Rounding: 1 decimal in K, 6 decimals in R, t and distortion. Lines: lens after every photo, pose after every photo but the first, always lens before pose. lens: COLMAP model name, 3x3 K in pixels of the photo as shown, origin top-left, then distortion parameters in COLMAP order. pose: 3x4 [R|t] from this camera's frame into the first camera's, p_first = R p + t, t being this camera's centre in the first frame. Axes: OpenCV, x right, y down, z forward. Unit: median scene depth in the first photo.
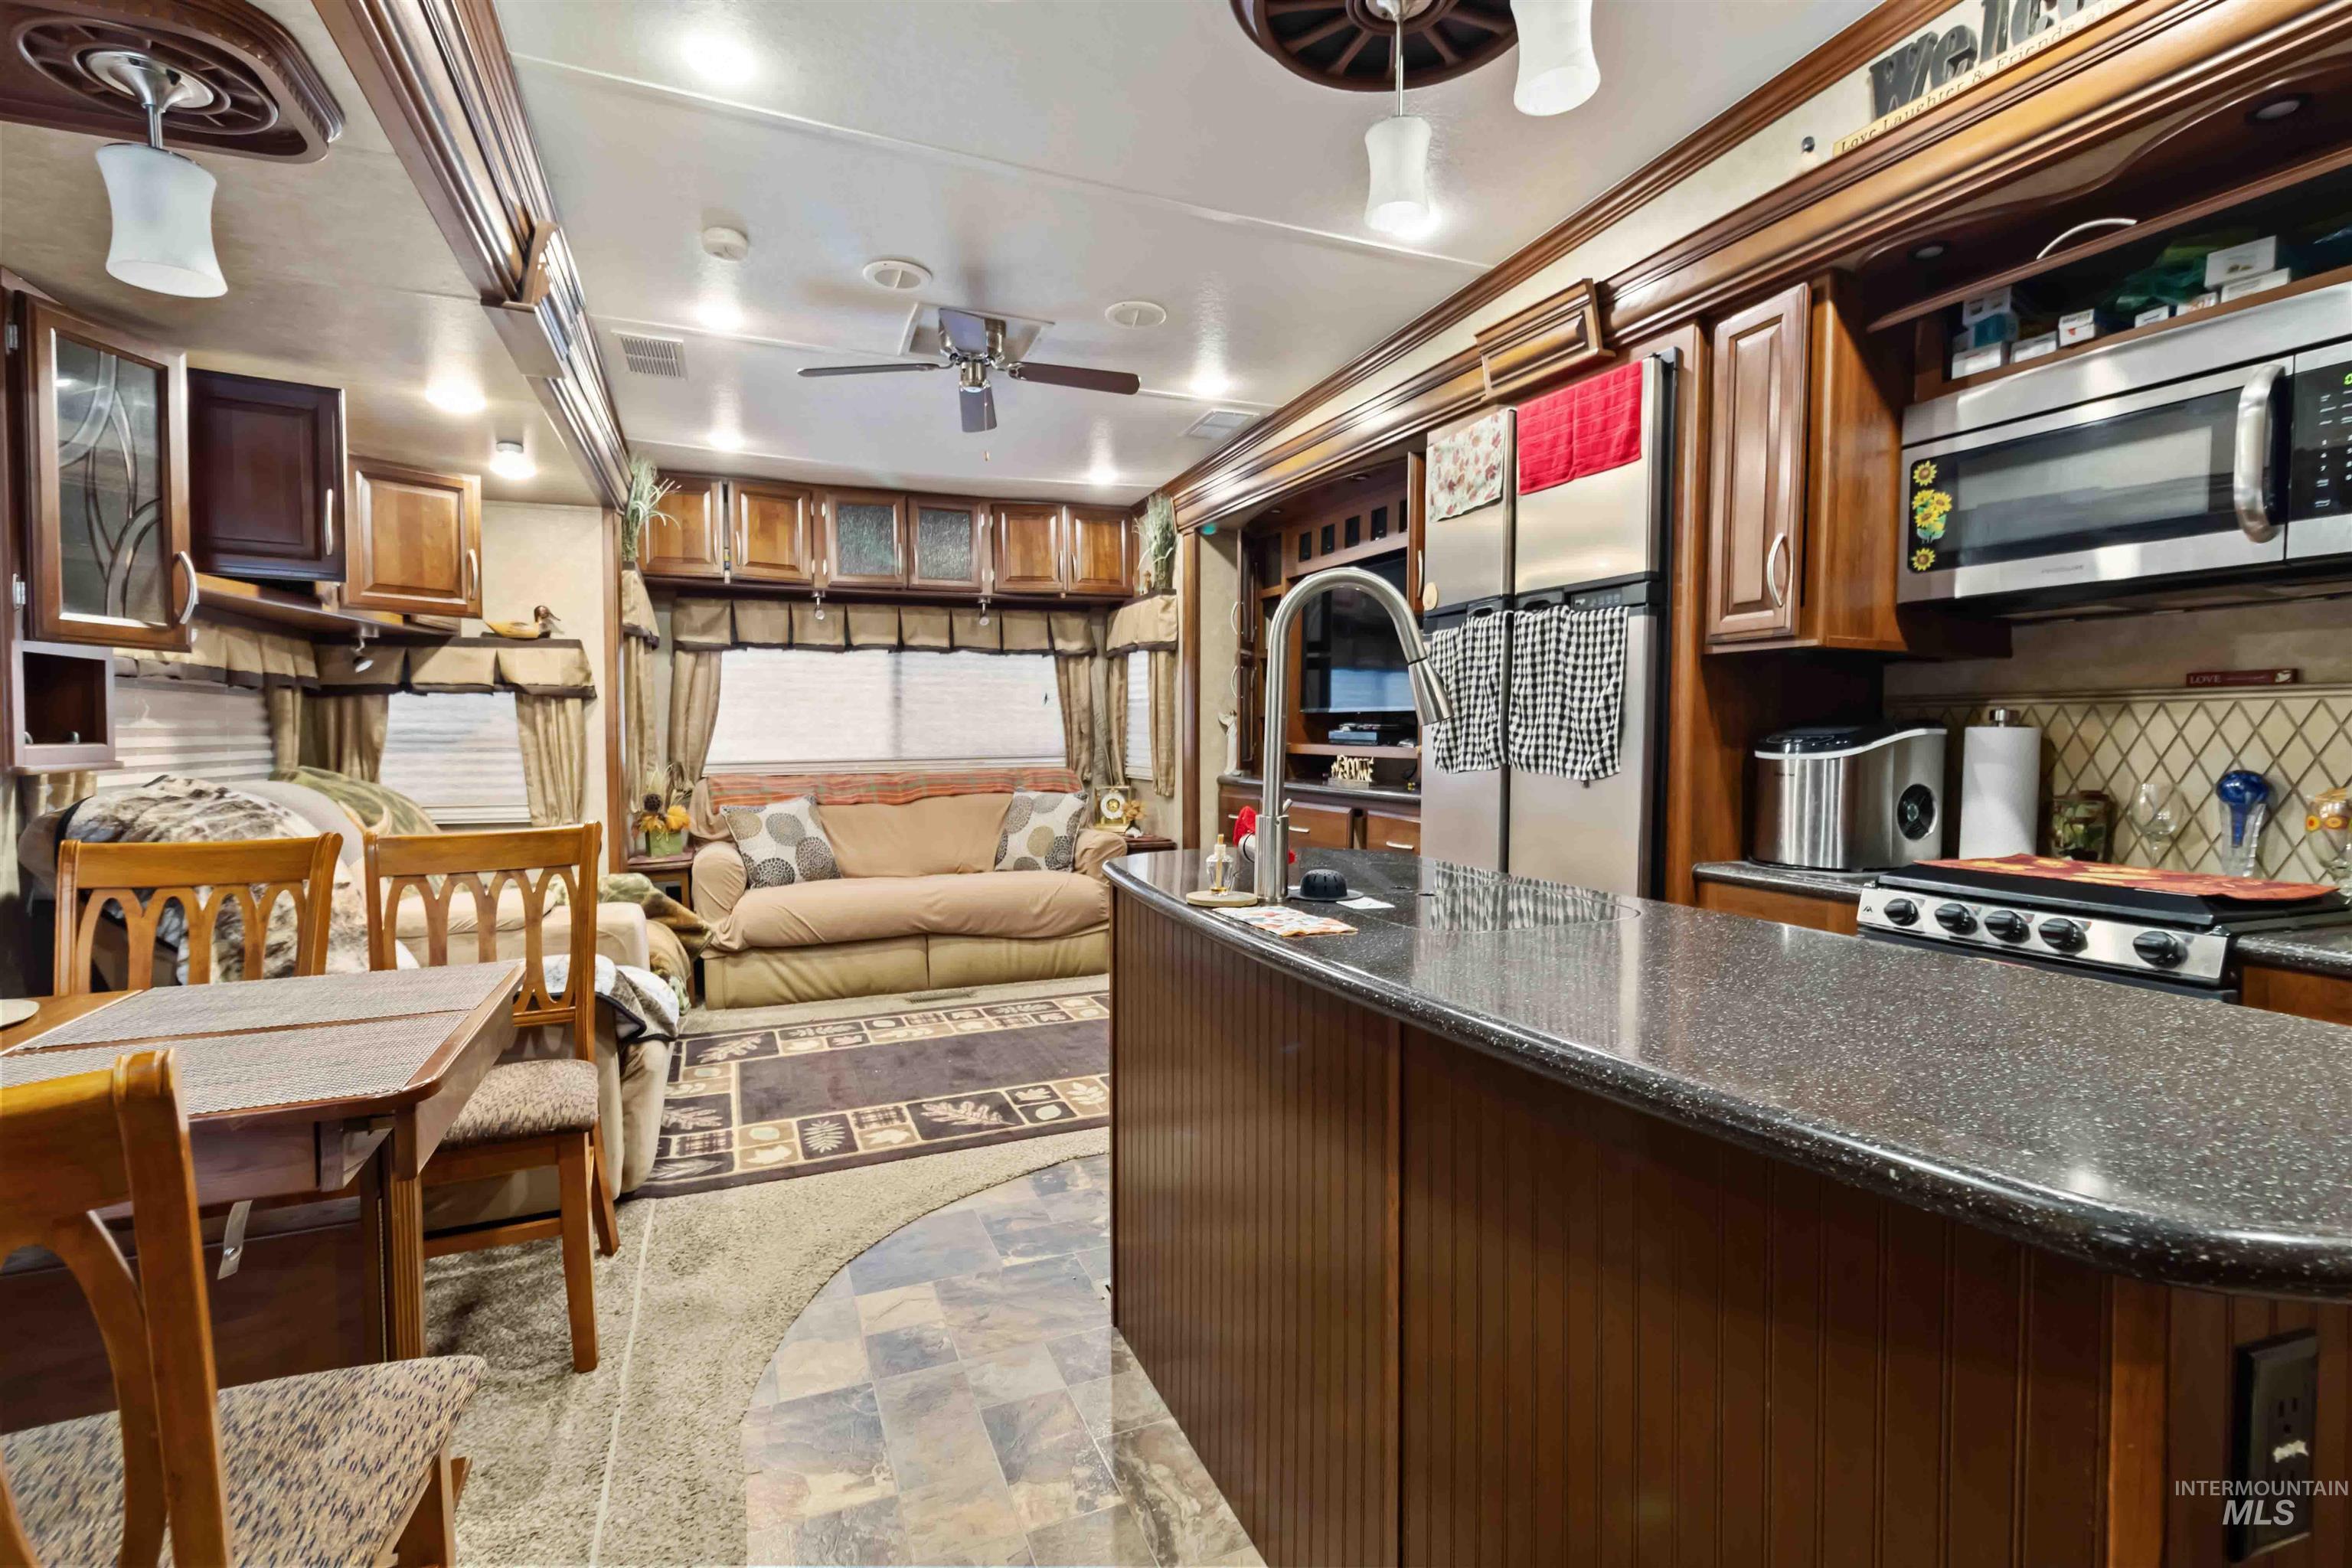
lens RADIAL K [[1099.6, 0, 1180.8], [0, 1099.6, 775.4], [0, 0, 1]] dist [0.001771, 0.000674]
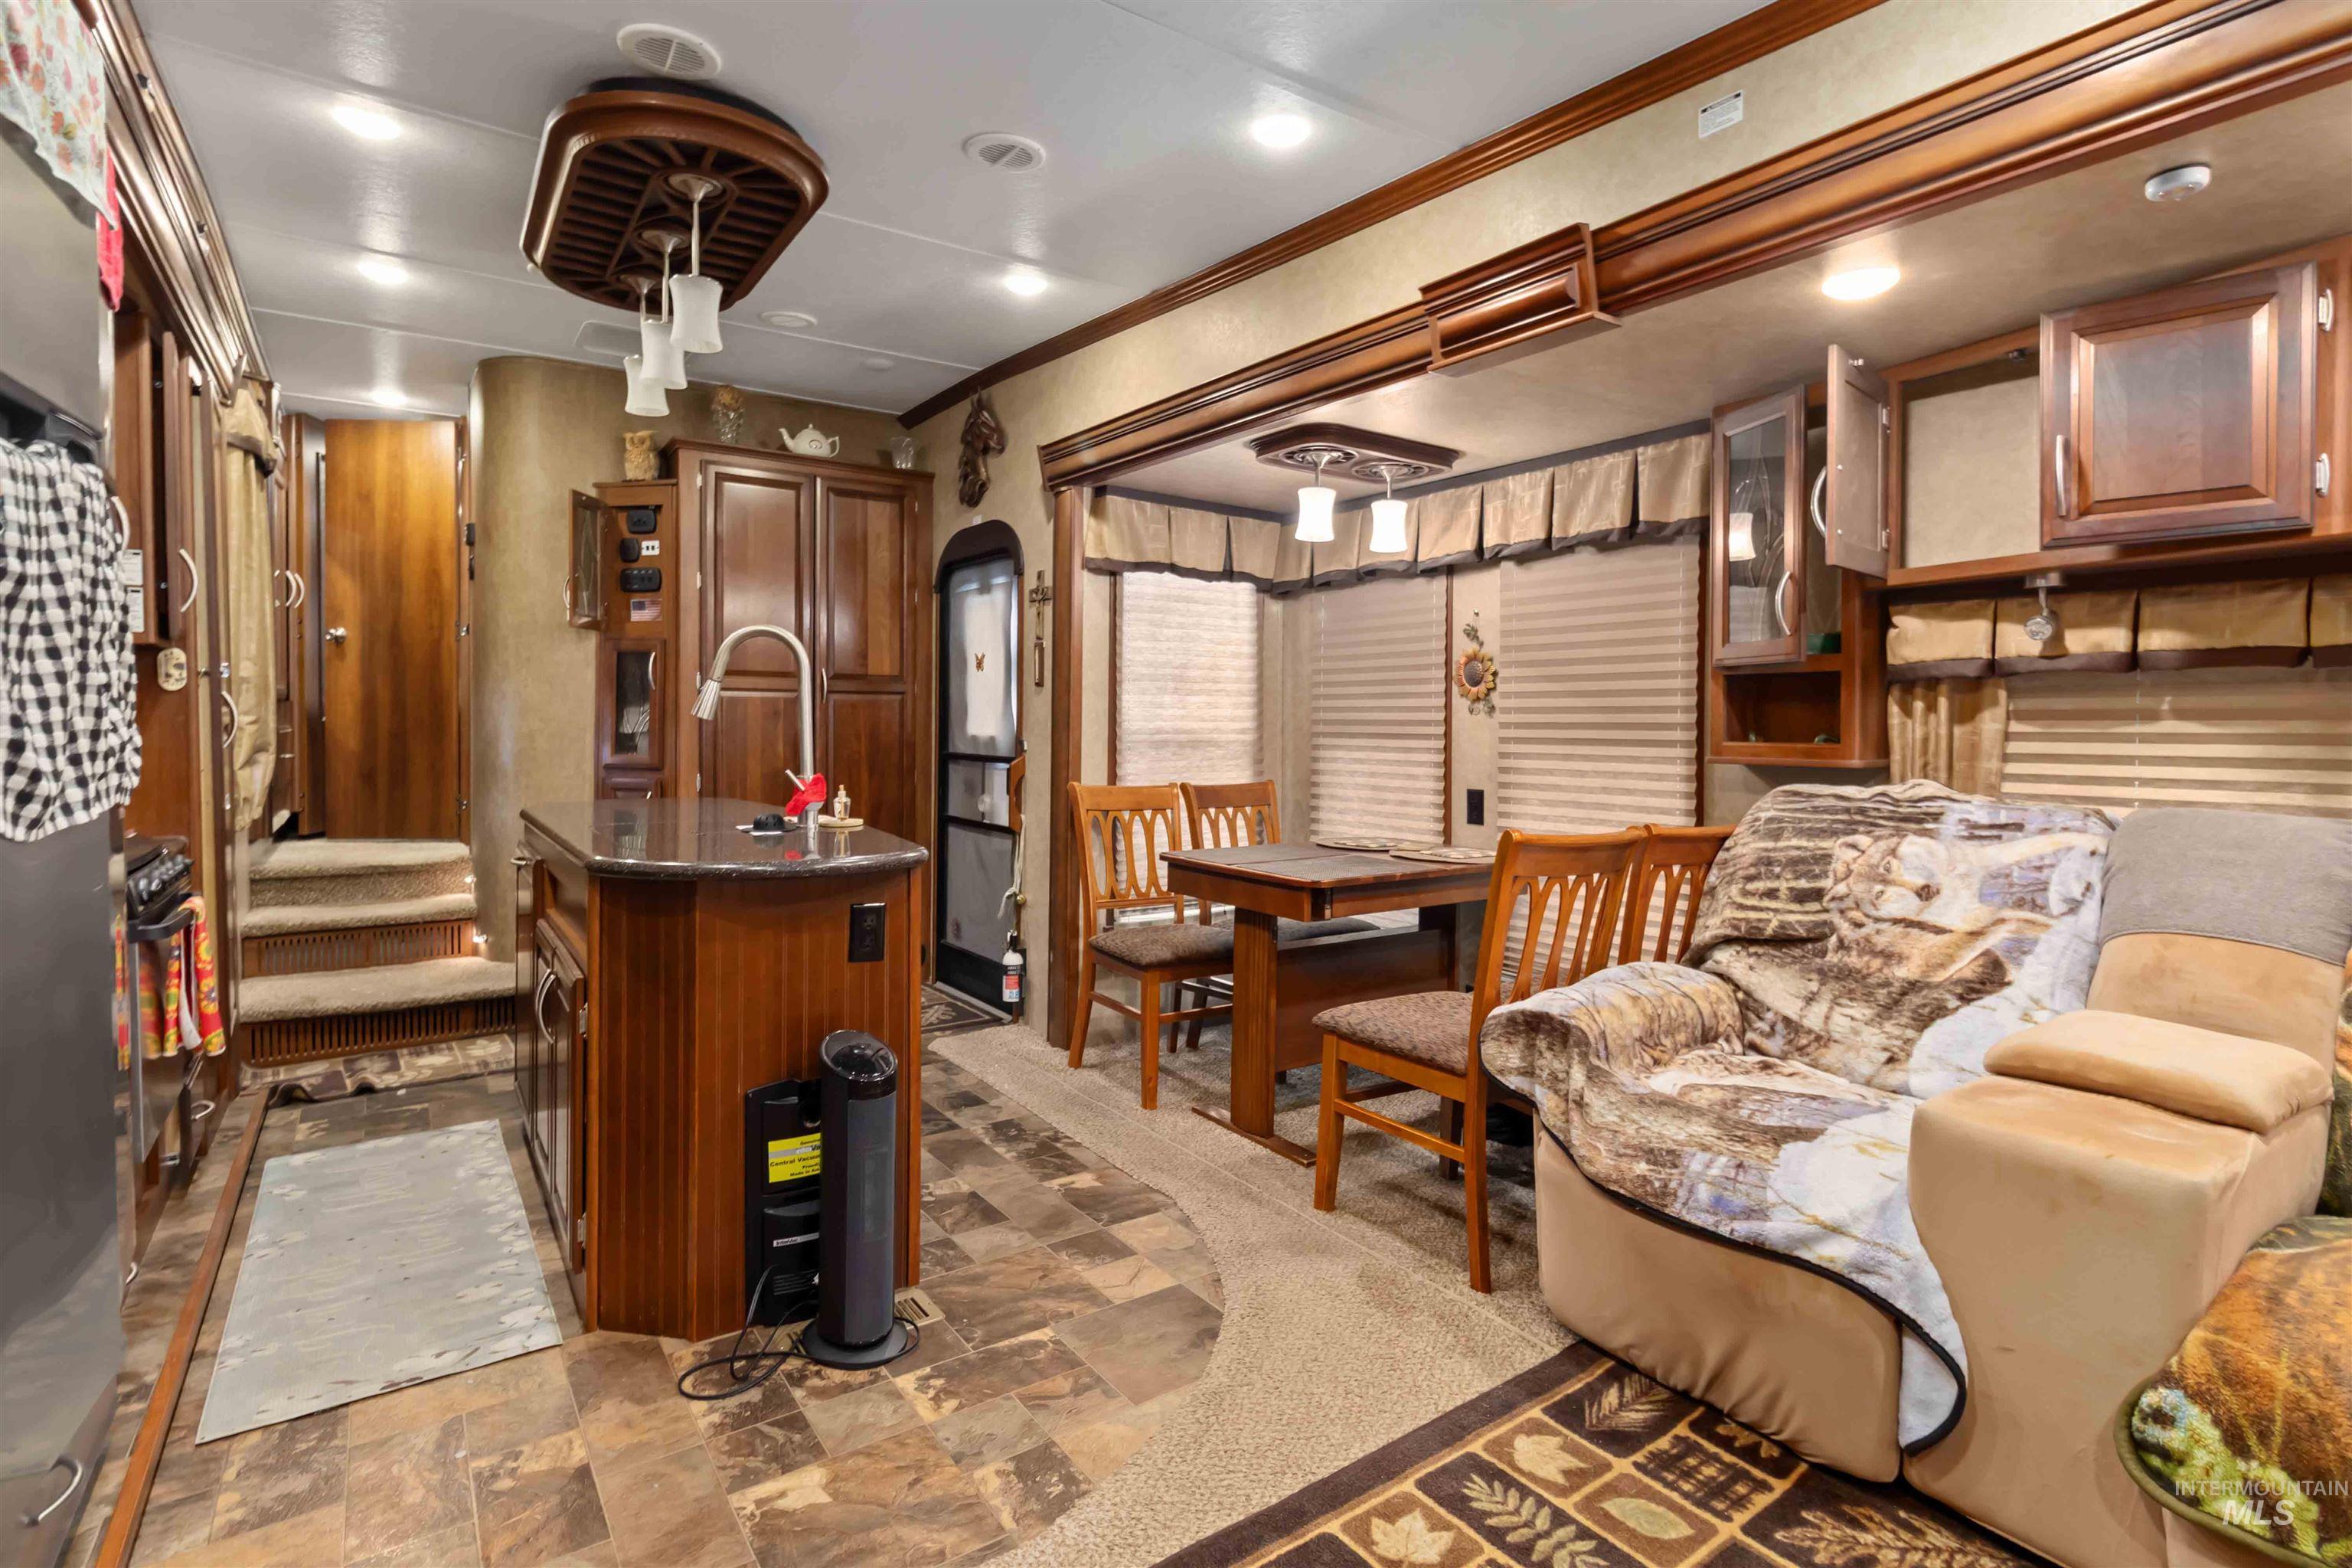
lens RADIAL K [[1133.2, 0, 1191.4], [0, 1133.2, 728.6], [0, 0, 1]] dist [0.001046, 0.000175]
pose [[-0.975106, -0.006406, -0.221646, -0.039593], [-0.016893, 0.998824, 0.045451, -0.048087], [0.221094, 0.048064, -0.974067, 1.116835]]
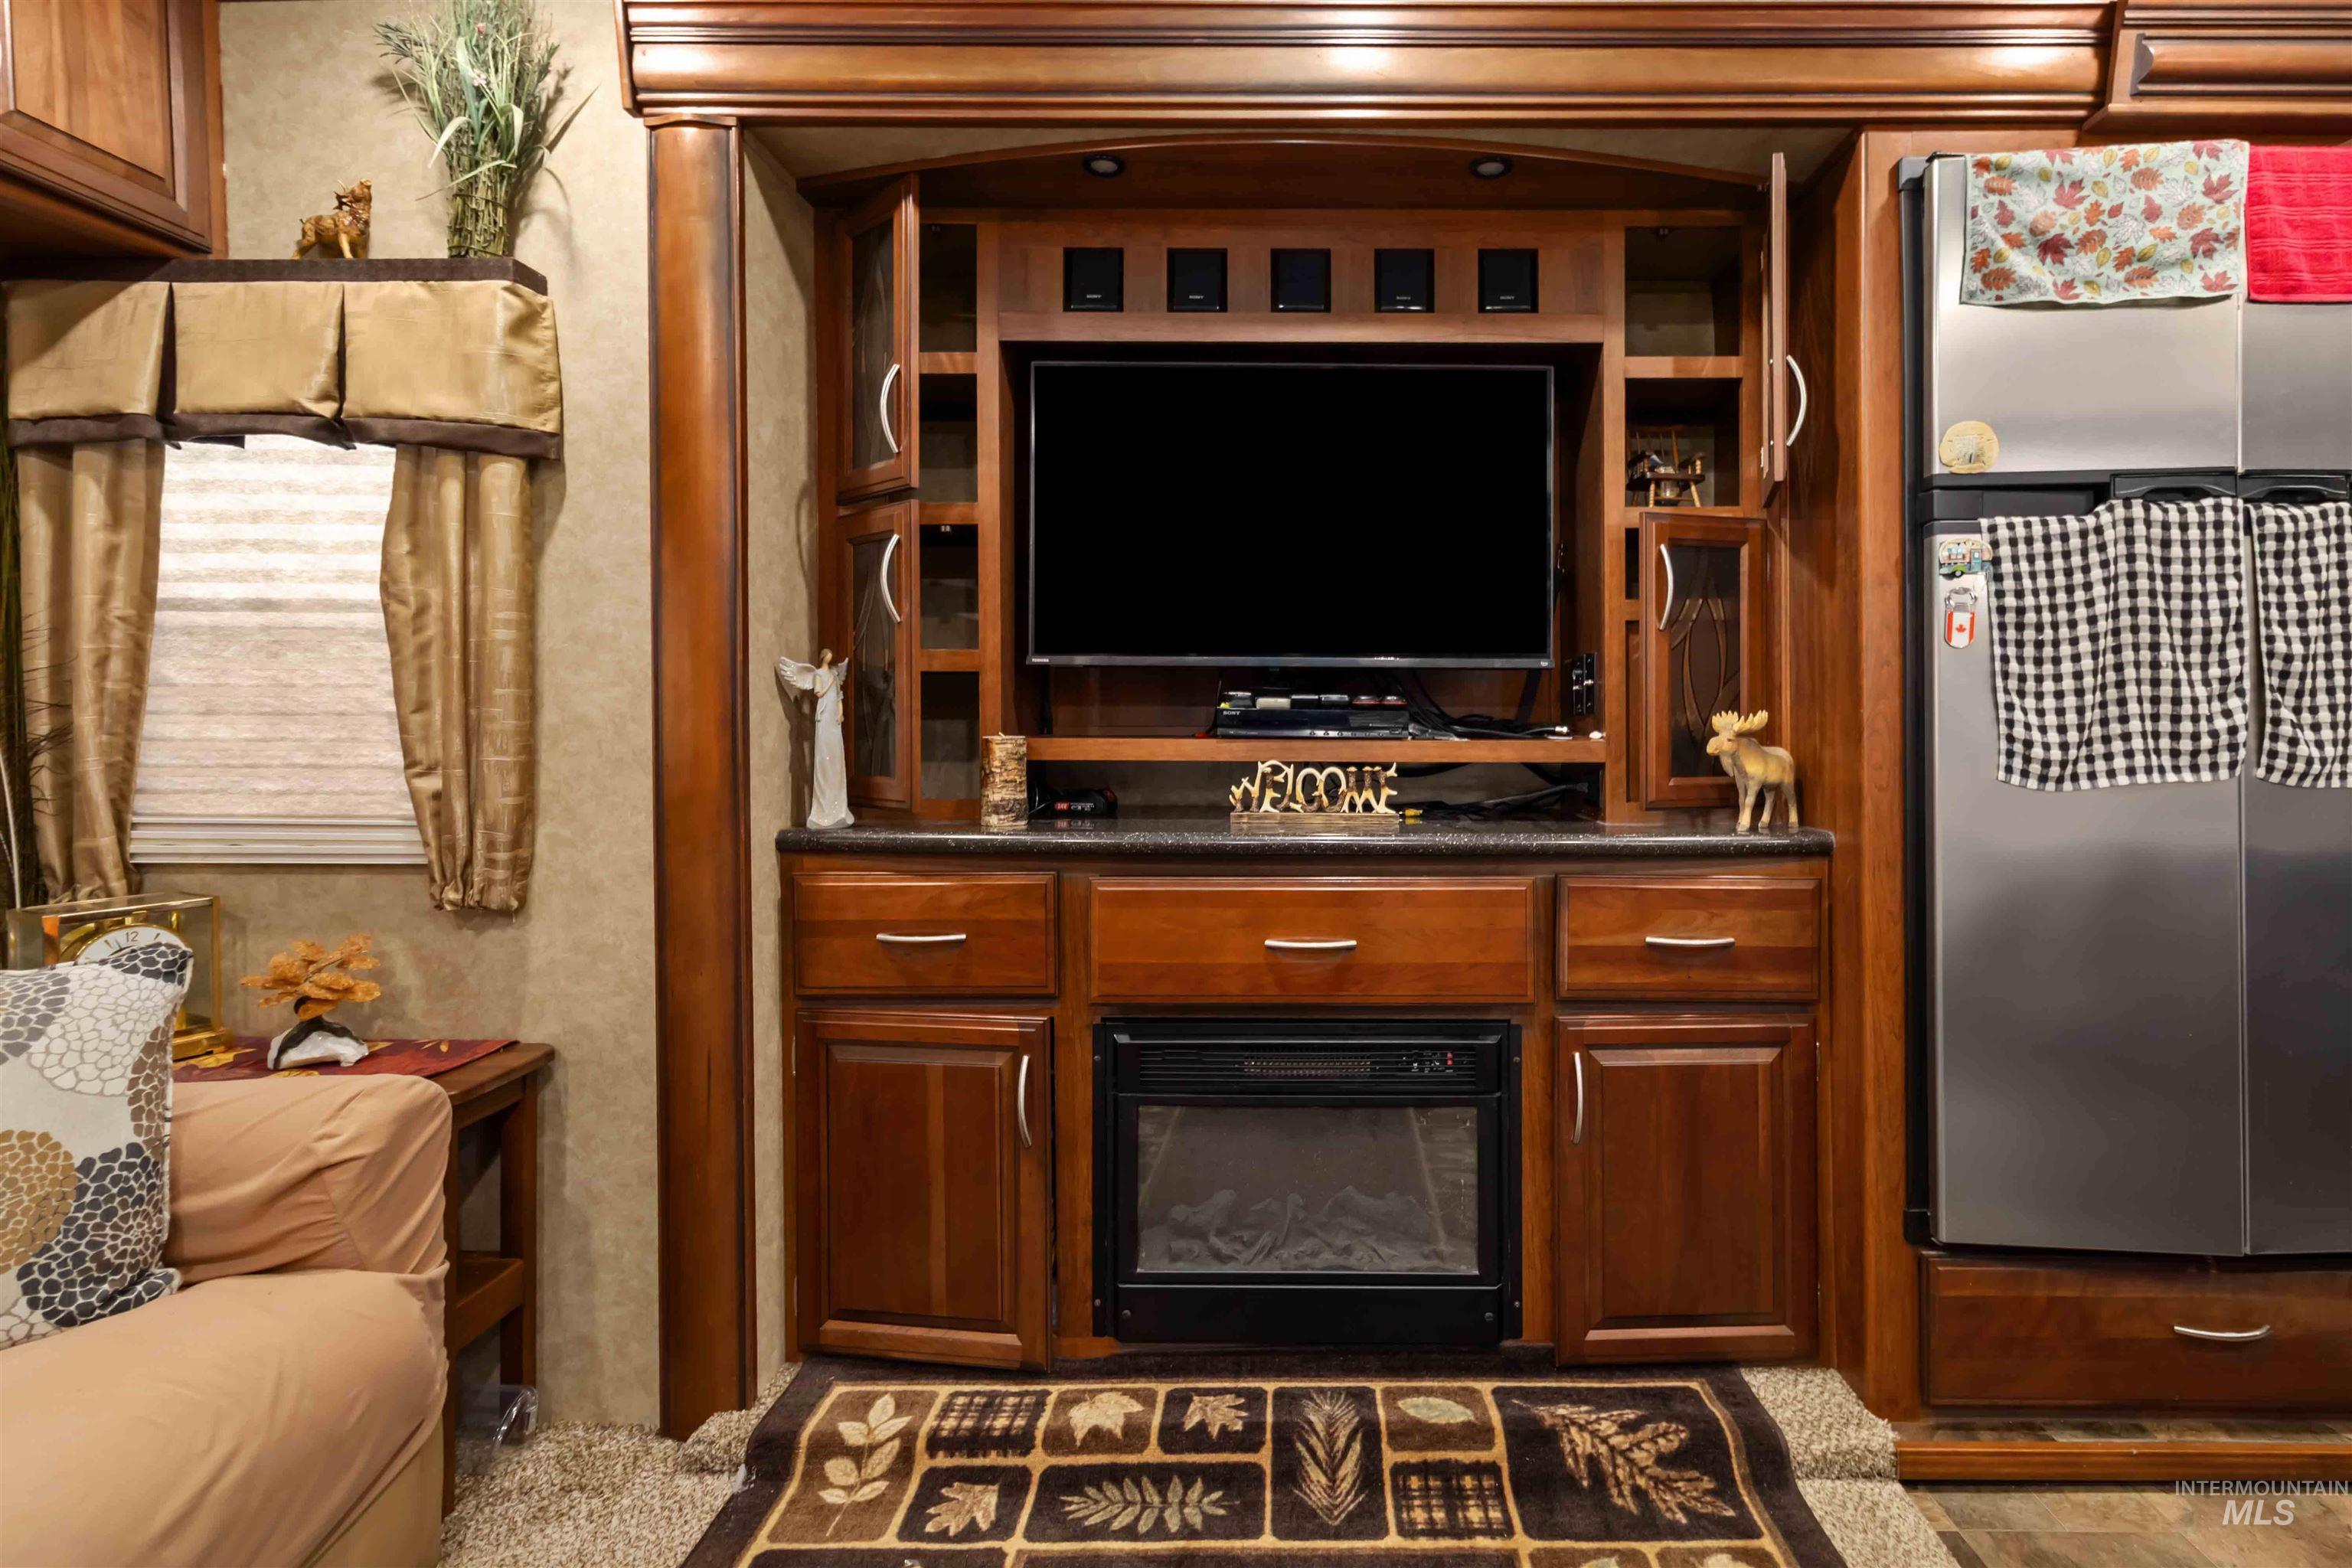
lens RADIAL K [[1131.7, 0, 1323.3], [0, 1131.7, 719.5], [0, 0, 1]] dist [0.002217, 0.000672]
pose [[0.386699, -0.009768, 0.922154, -0.299611], [0.035374, 0.999365, -0.004248, -0.035120], [-0.921527, 0.034263, 0.386799, 0.853650]]
